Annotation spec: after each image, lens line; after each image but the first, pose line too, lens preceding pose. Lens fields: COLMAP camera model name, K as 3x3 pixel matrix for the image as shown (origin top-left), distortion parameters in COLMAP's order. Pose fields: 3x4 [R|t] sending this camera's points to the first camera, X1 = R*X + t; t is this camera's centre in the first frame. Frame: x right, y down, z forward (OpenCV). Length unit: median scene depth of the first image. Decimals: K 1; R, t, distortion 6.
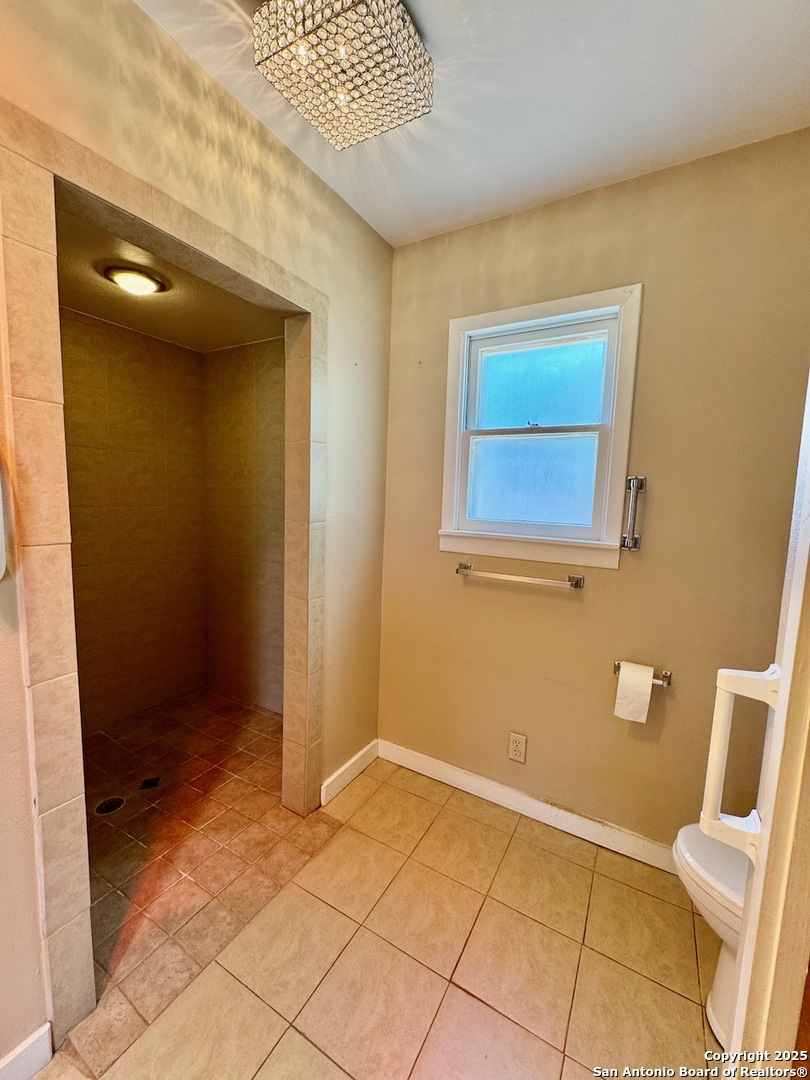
lens RADIAL K [[440.6, 0, 405.0], [0, 440.6, 540.0], [0, 0, 1]] dist [-0.001400, -0.000071]
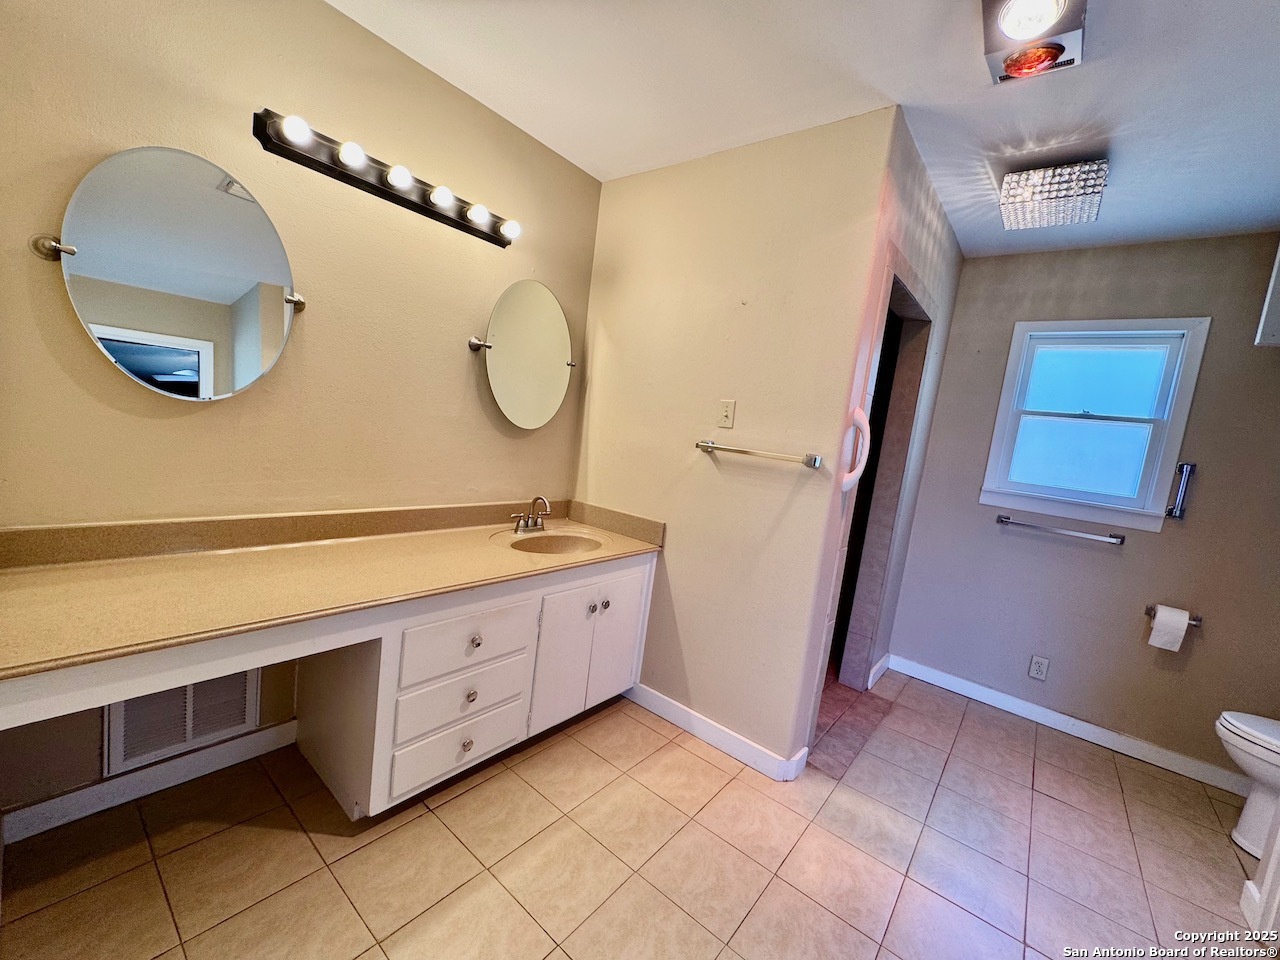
lens RADIAL K [[522.1, 0, 635.5], [0, 522.1, 481.7], [0, 0, 1]] dist [-0.001400, -0.000071]
pose [[0.983672, 0.109003, -0.143204, -0.771761], [-0.110591, 0.993861, -0.003158, 0.087051], [0.141981, 0.018944, 0.989688, -0.680513]]
